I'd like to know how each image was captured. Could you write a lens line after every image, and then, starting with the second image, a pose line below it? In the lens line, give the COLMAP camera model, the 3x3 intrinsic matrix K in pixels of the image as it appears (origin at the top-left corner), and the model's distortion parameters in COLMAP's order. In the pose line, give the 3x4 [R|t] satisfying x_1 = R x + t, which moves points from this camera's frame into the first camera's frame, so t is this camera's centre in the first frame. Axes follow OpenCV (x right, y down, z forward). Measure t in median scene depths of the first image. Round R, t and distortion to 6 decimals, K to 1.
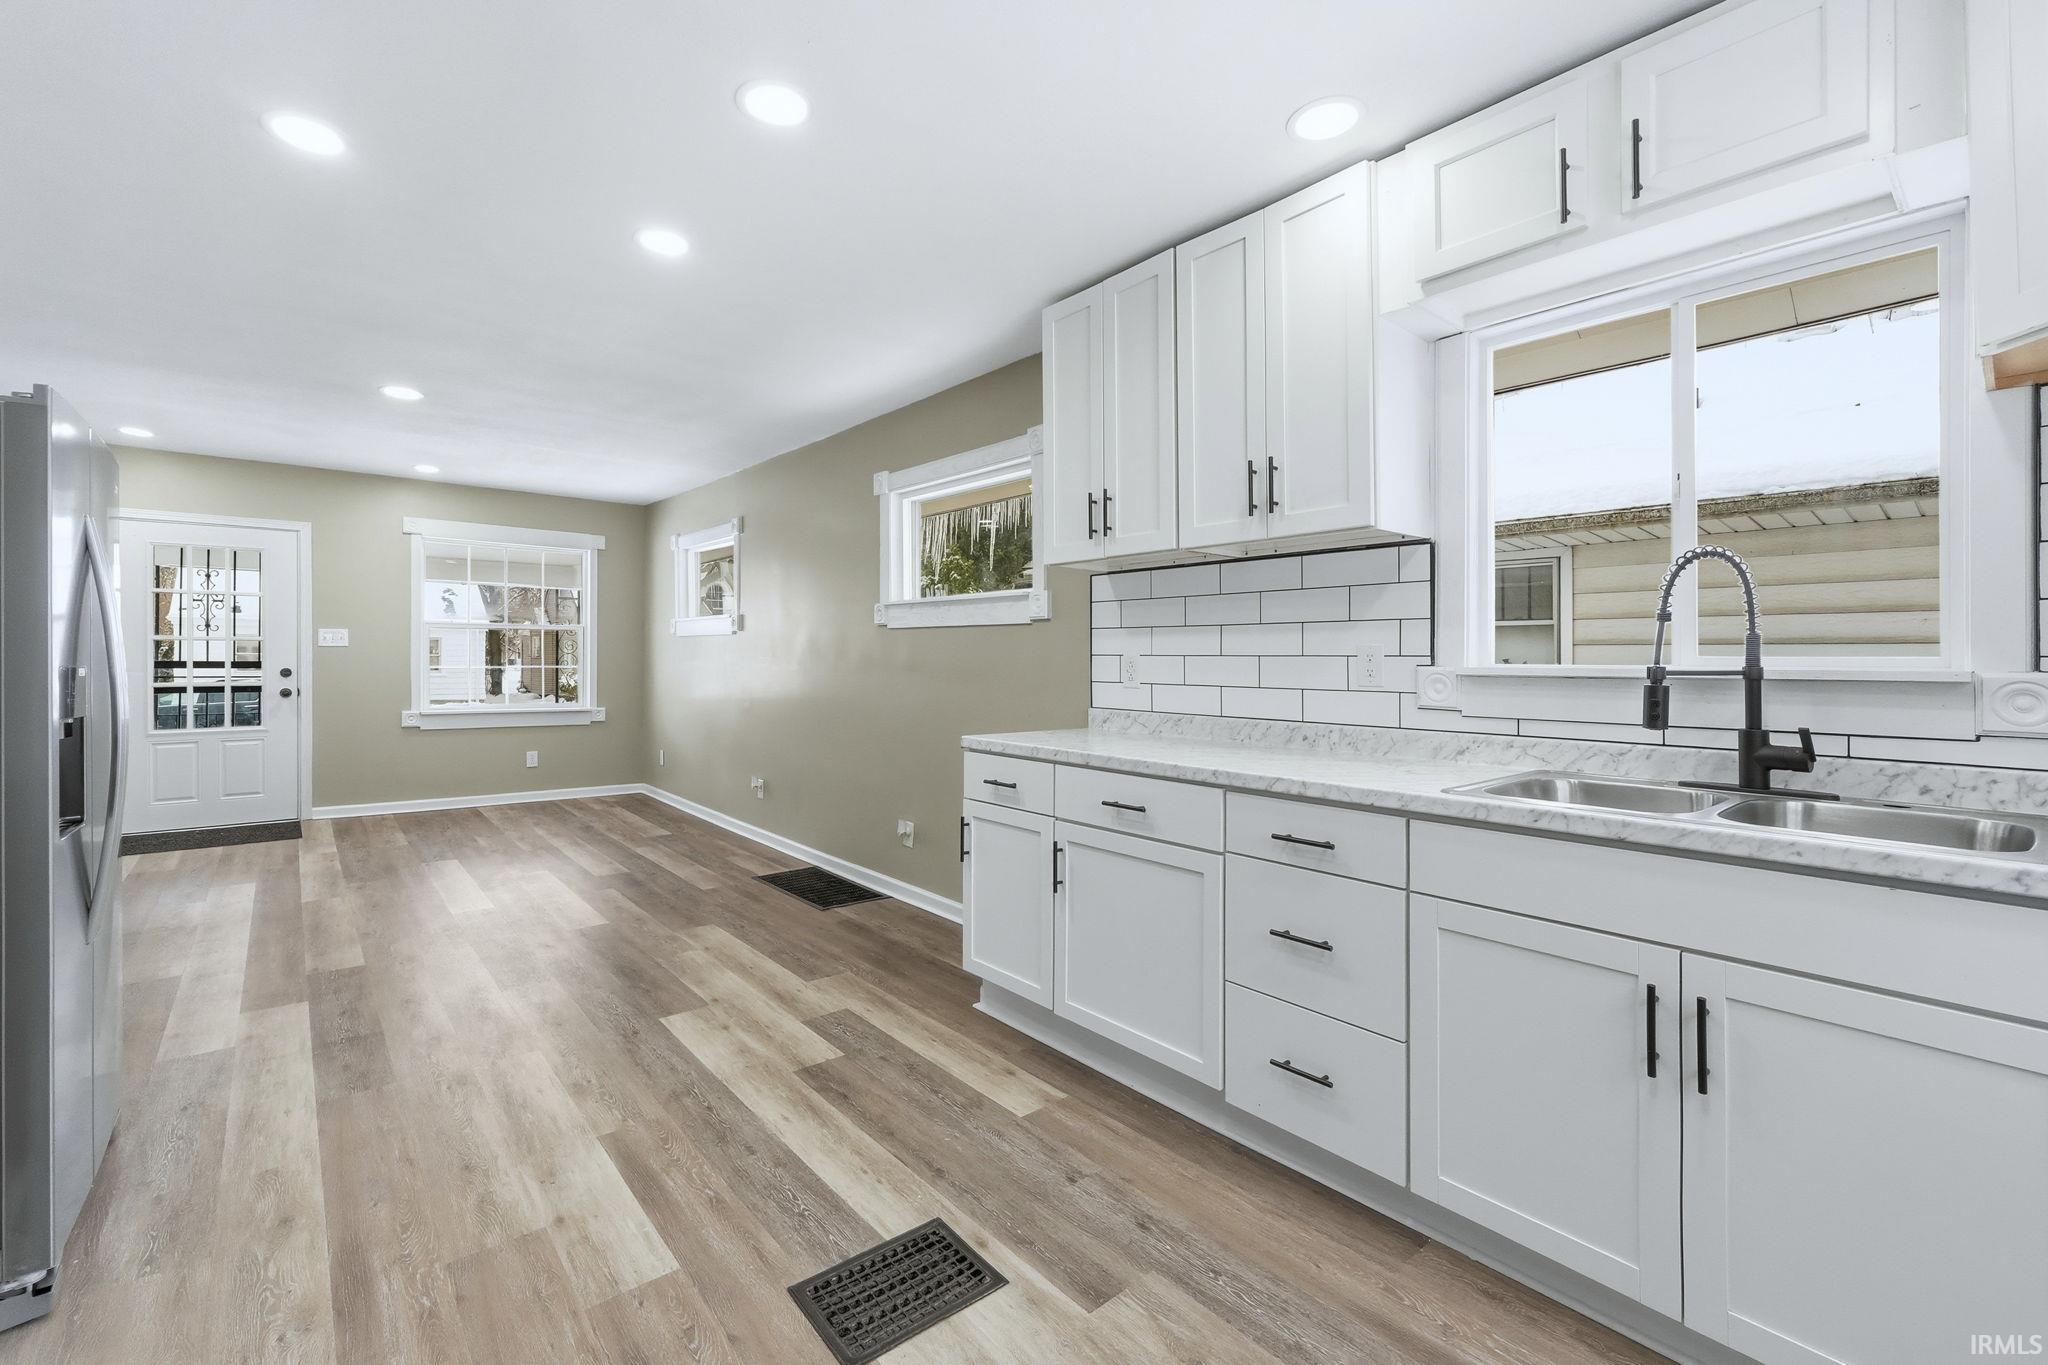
lens RADIAL K [[867.4, 0, 1016.9], [0, 867.4, 673.7], [0, 0, 1]] dist [-0.001340, -0.000504]
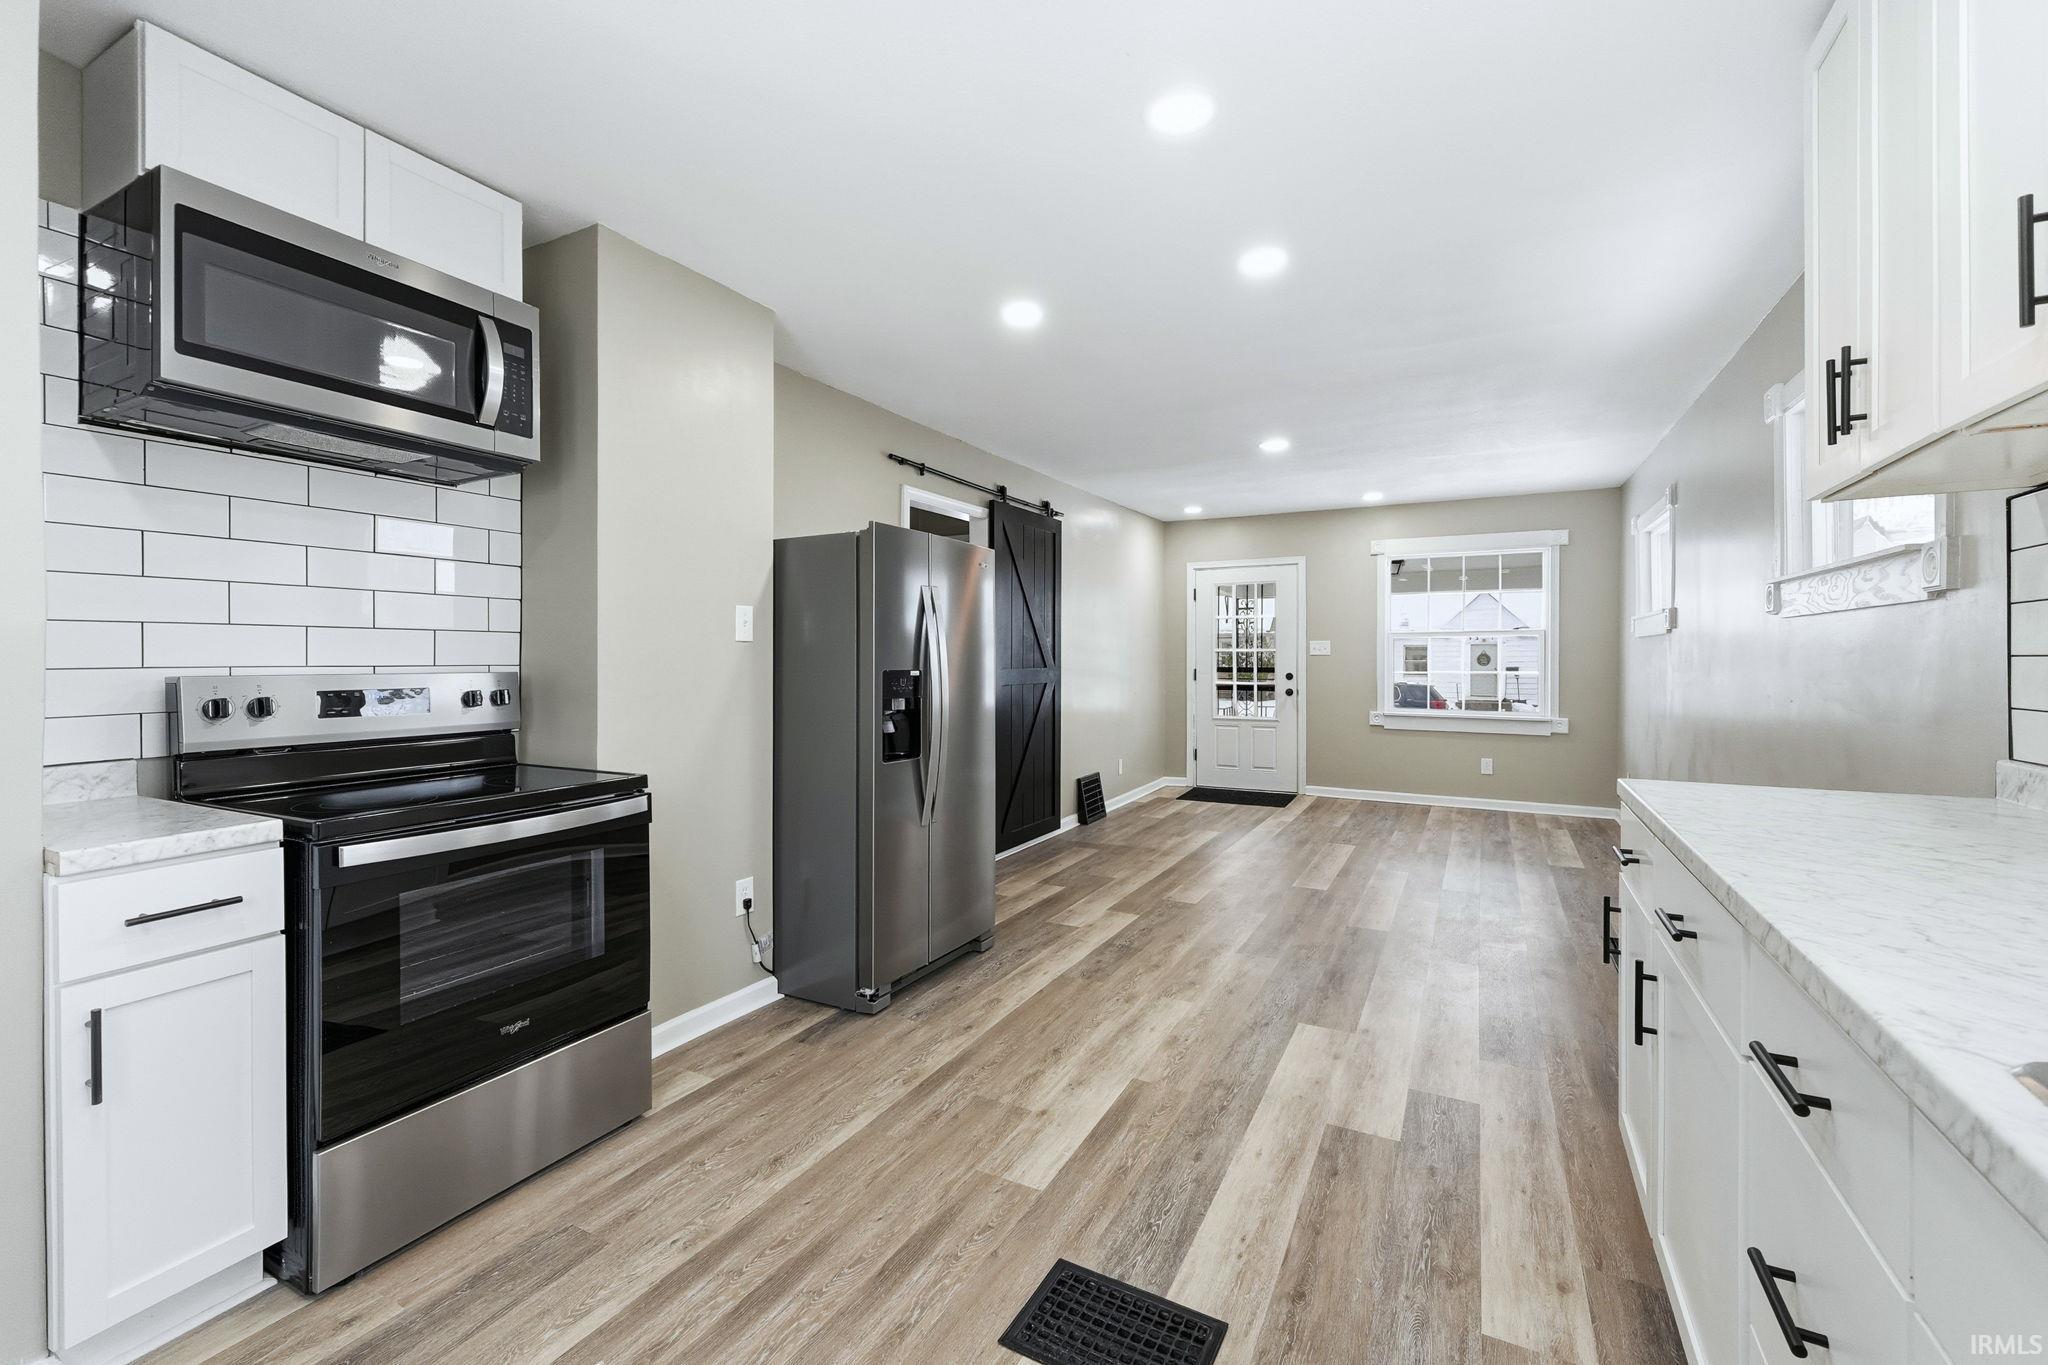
lens RADIAL K [[867.4, 0, 1006.0], [0, 867.4, 668.5], [0, 0, 1]] dist [-0.001340, -0.000504]
pose [[0.359408, 0.001671, -0.933179, 0.494658], [-0.013660, 0.999901, -0.003471, -0.006117], [0.933081, 0.013995, 0.359395, 0.386517]]
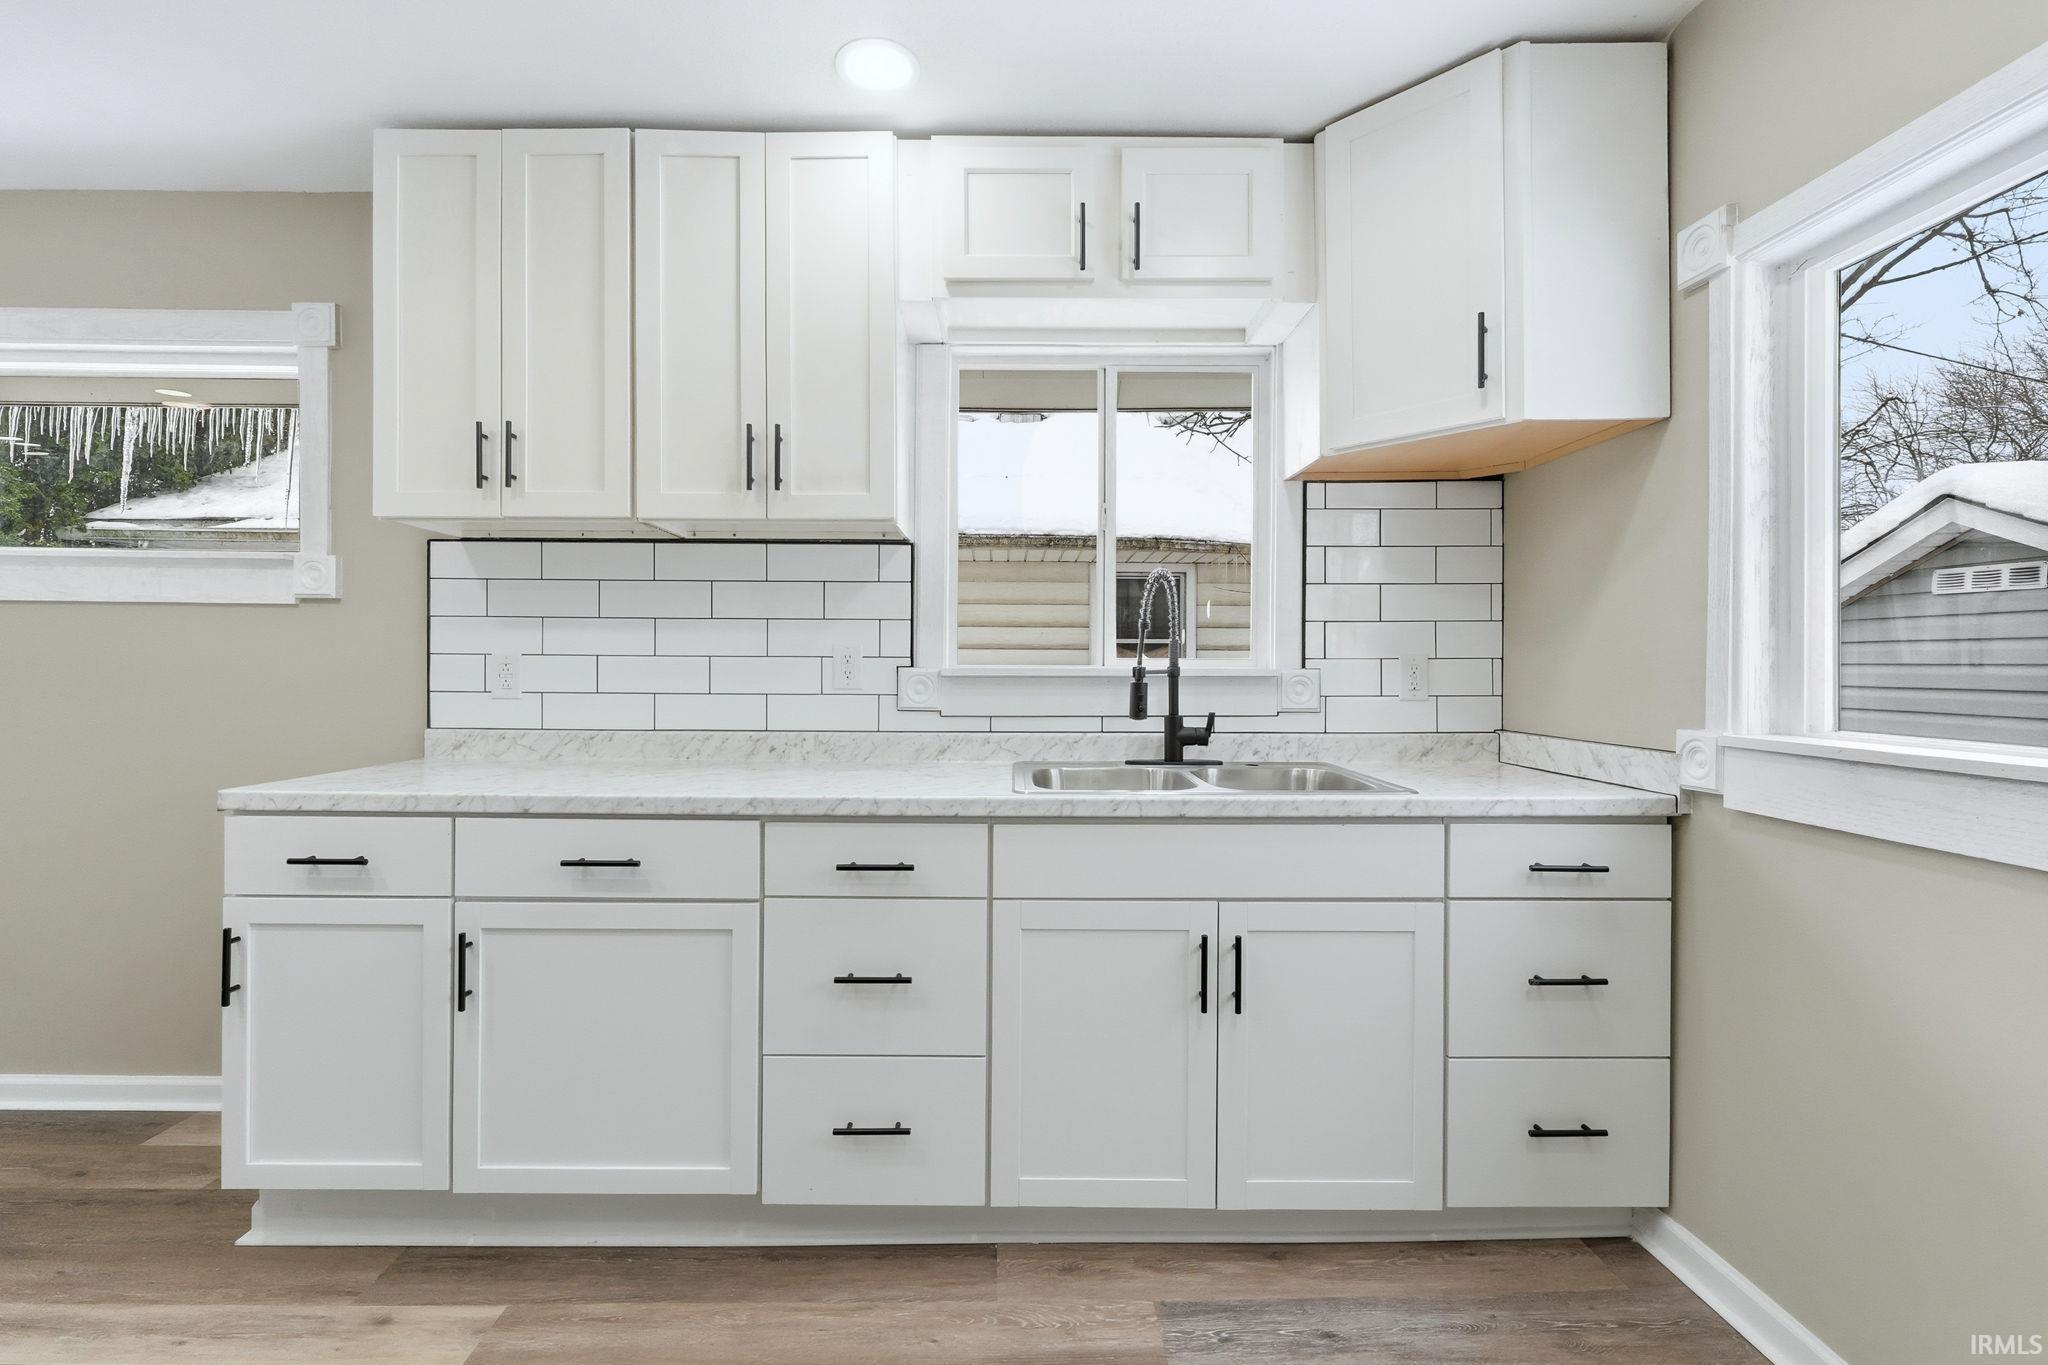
lens RADIAL K [[867.4, 0, 1026.7], [0, 867.4, 664.4], [0, 0, 1]] dist [-0.001340, -0.000504]
pose [[0.638410, -0.002705, 0.769692, -0.205523], [0.010433, 0.999932, -0.005139, -0.005708], [-0.769626, 0.011311, 0.638395, 0.258541]]
